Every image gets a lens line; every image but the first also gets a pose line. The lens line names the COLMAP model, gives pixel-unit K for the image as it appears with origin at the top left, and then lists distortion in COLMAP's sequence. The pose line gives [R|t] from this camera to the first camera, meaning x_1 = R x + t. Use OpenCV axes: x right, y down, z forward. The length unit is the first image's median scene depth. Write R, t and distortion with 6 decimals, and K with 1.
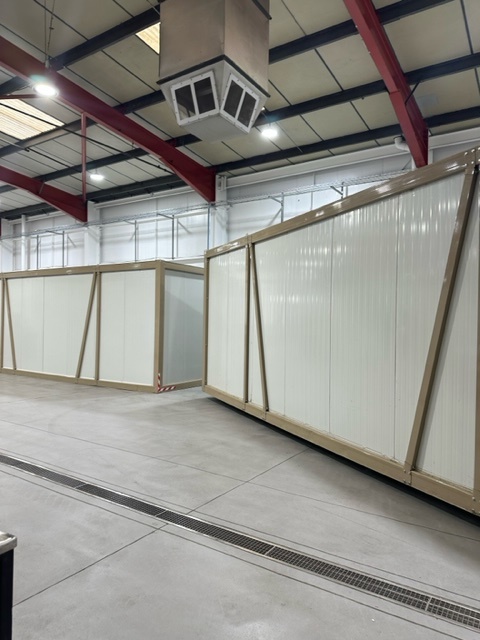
lens RADIAL K [[449.8, 0, 238.7], [0, 449.8, 322.1], [0, 0, 1]] dist [0.031908, -0.002538]
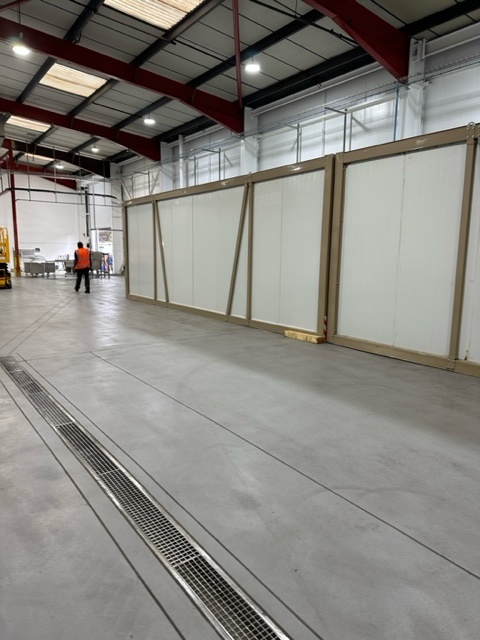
lens RADIAL K [[449.8, 0, 238.7], [0, 449.8, 322.1], [0, 0, 1]] dist [0.031908, -0.002538]
pose [[0.939151, 0.045668, -0.340454, -0.036967], [0.006204, 0.988706, 0.149737, 0.007631], [0.343447, -0.142738, 0.928262, 0.161990]]
